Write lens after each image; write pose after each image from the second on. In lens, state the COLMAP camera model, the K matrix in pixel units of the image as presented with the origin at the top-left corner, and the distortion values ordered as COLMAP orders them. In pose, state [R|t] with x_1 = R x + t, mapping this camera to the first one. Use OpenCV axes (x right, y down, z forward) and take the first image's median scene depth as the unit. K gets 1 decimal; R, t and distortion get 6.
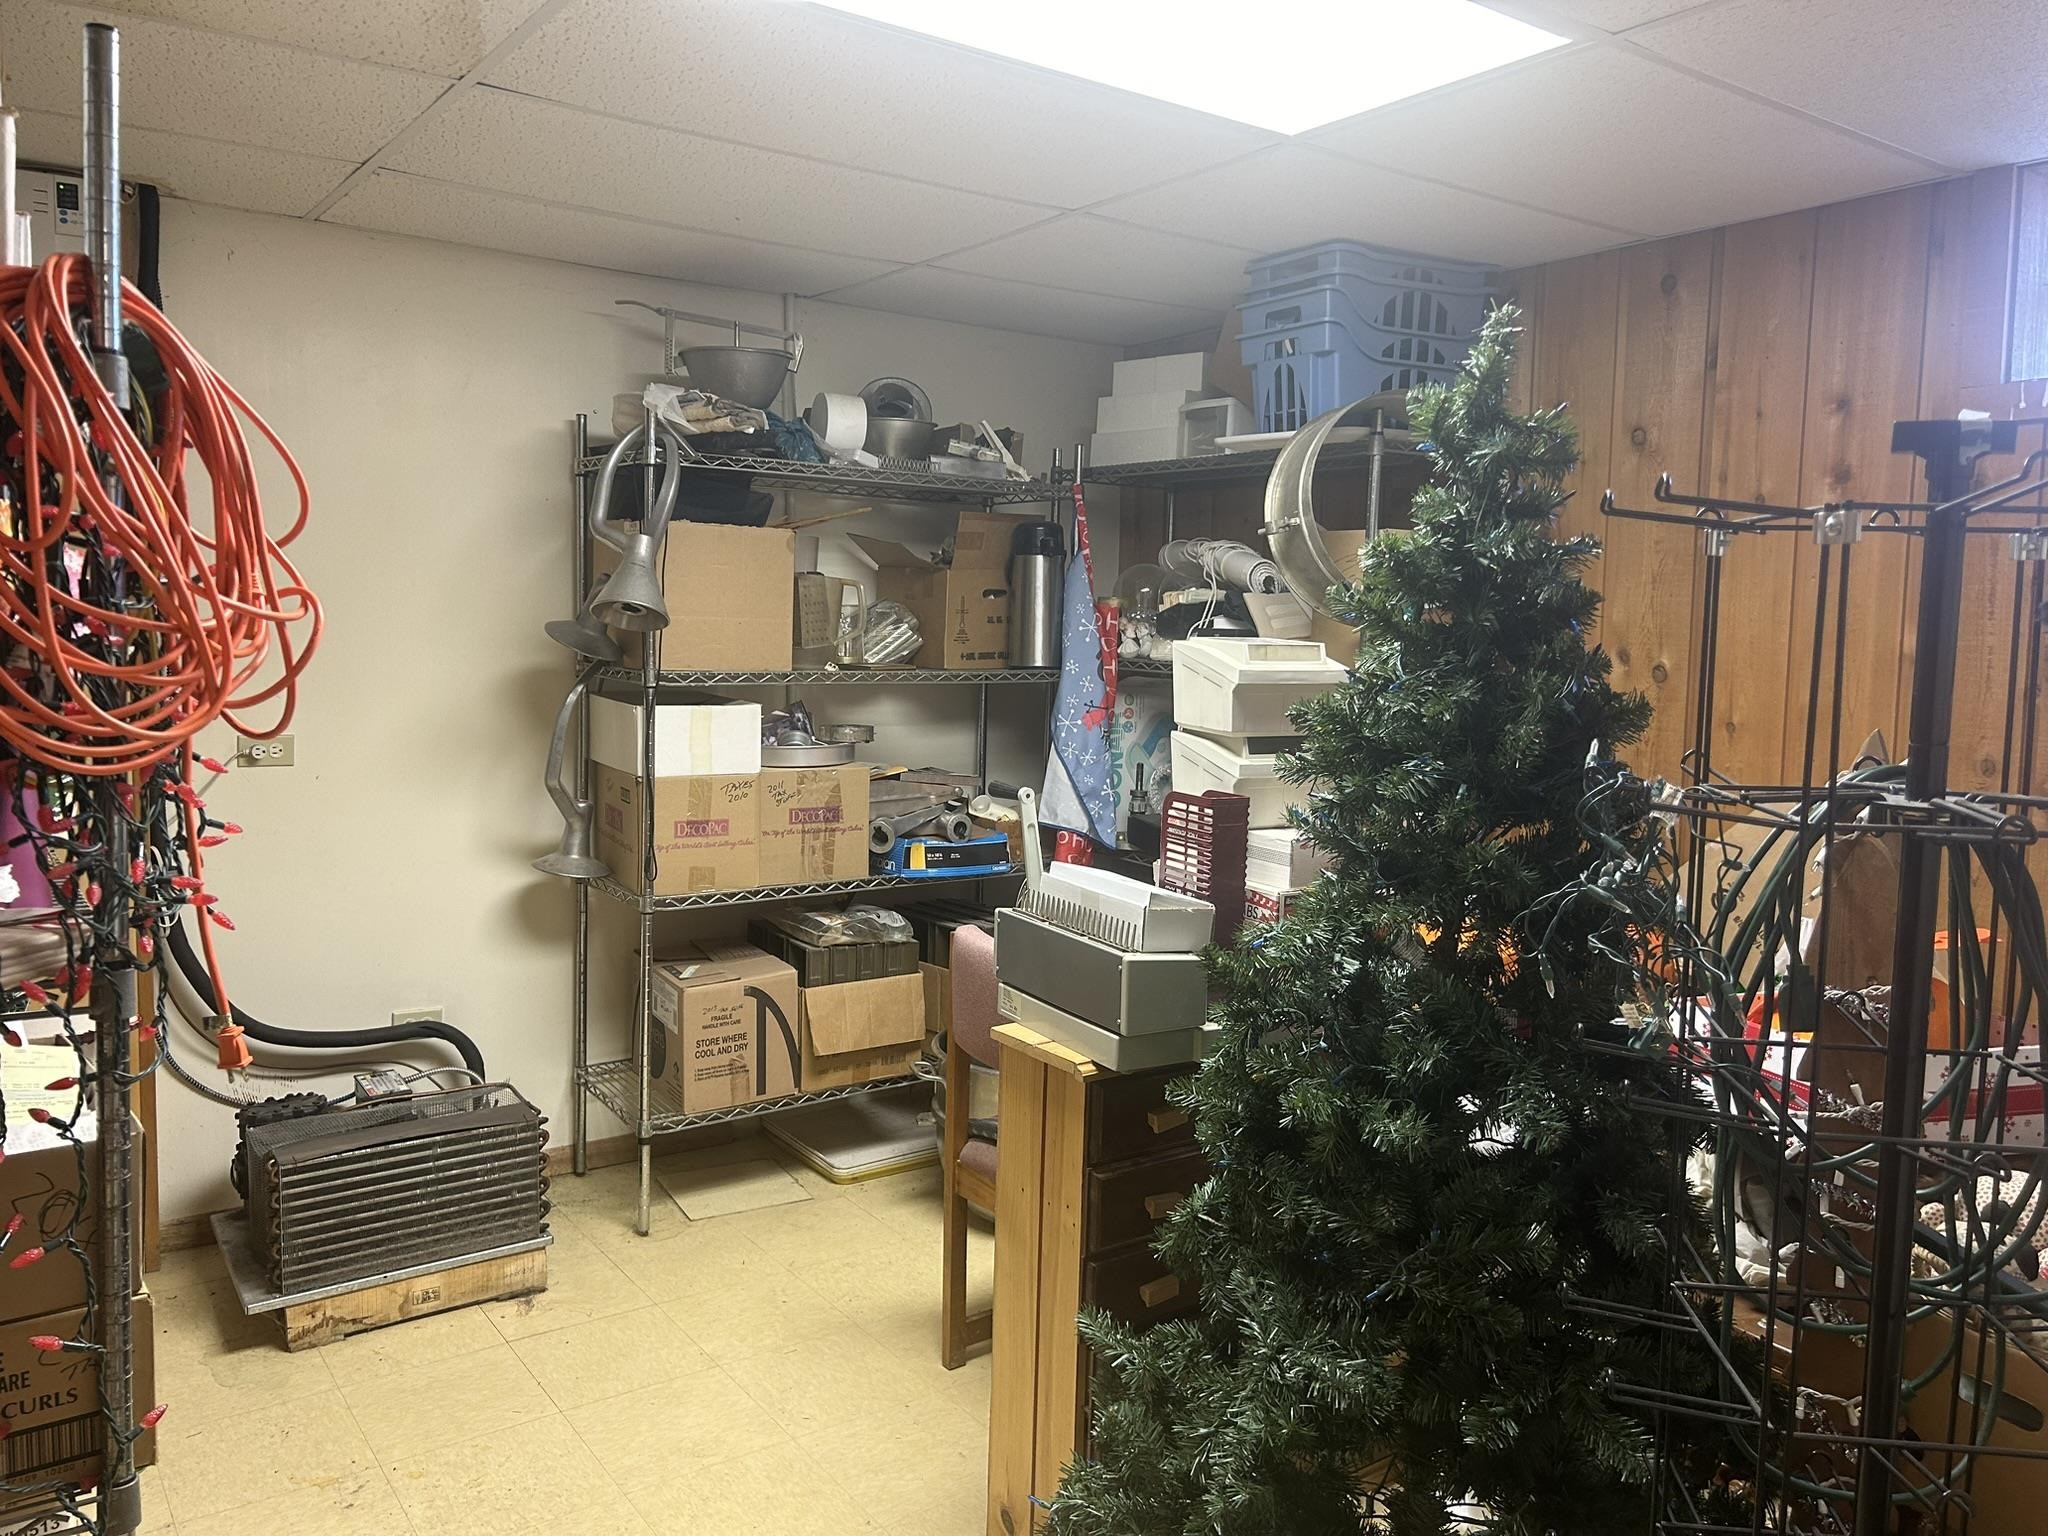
lens RADIAL K [[1539.5, 0, 1016.3], [0, 1539.5, 762.0], [0, 0, 1]] dist [0.060336, -0.066498]
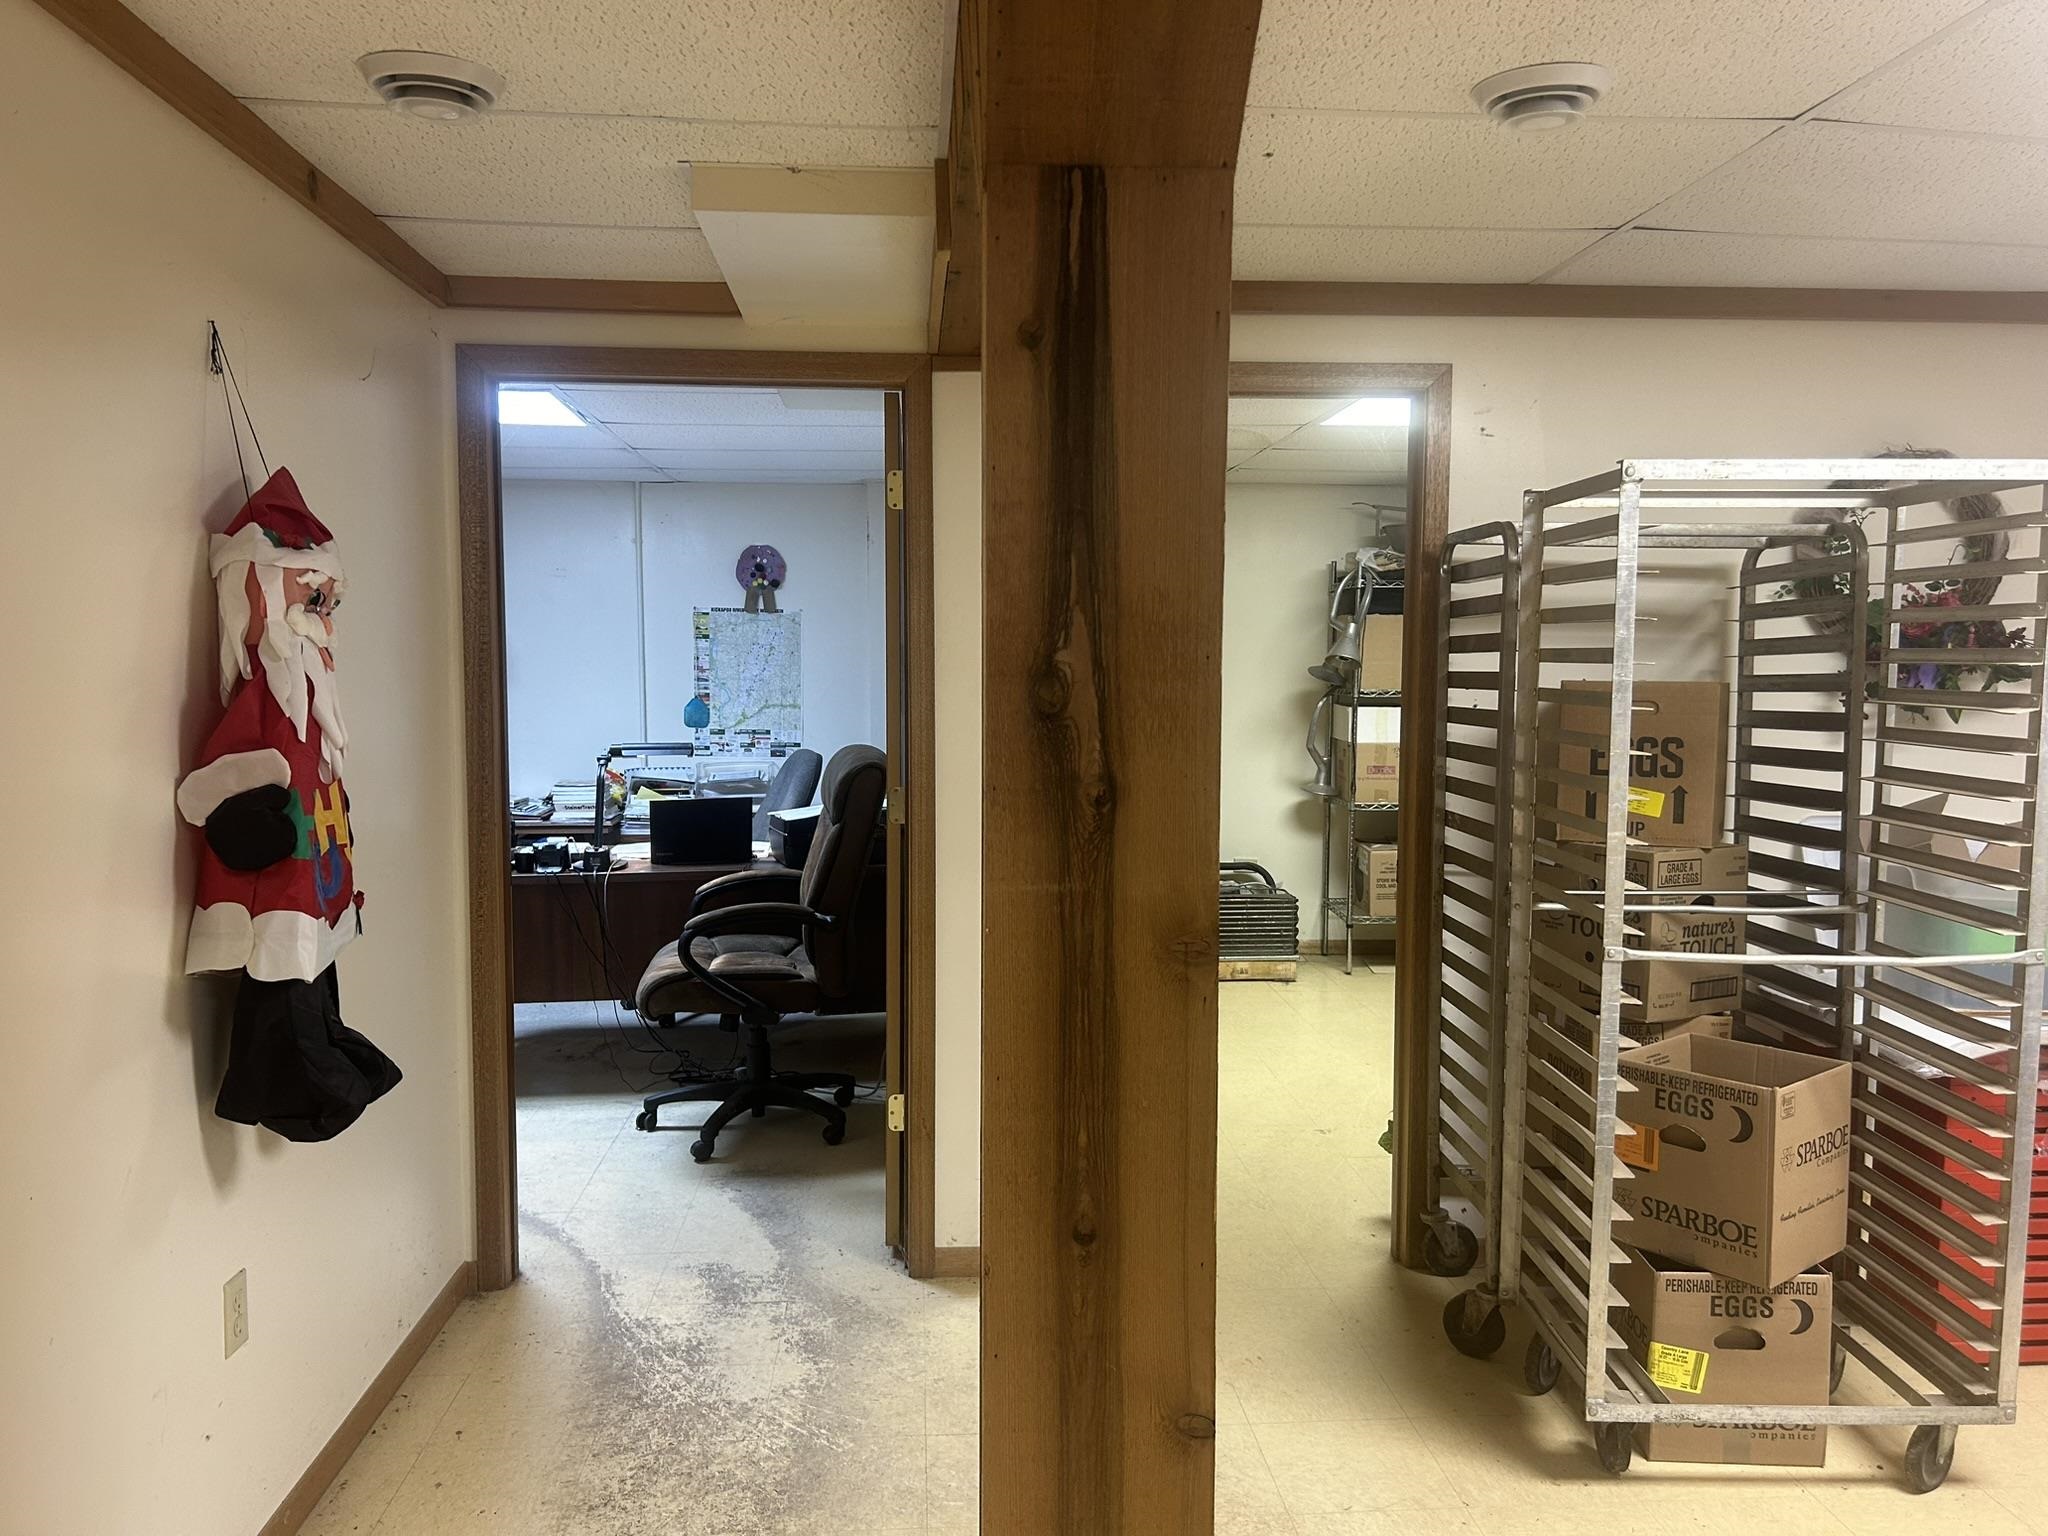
lens RADIAL K [[1539.5, 0, 1018.0], [0, 1539.5, 768.1], [0, 0, 1]] dist [0.060336, -0.066498]
pose [[0.852943, 0.019138, -0.521653, 0.431861], [-0.030784, 0.999433, -0.013668, 0.082566], [0.521095, 0.027717, 0.853048, -0.926296]]
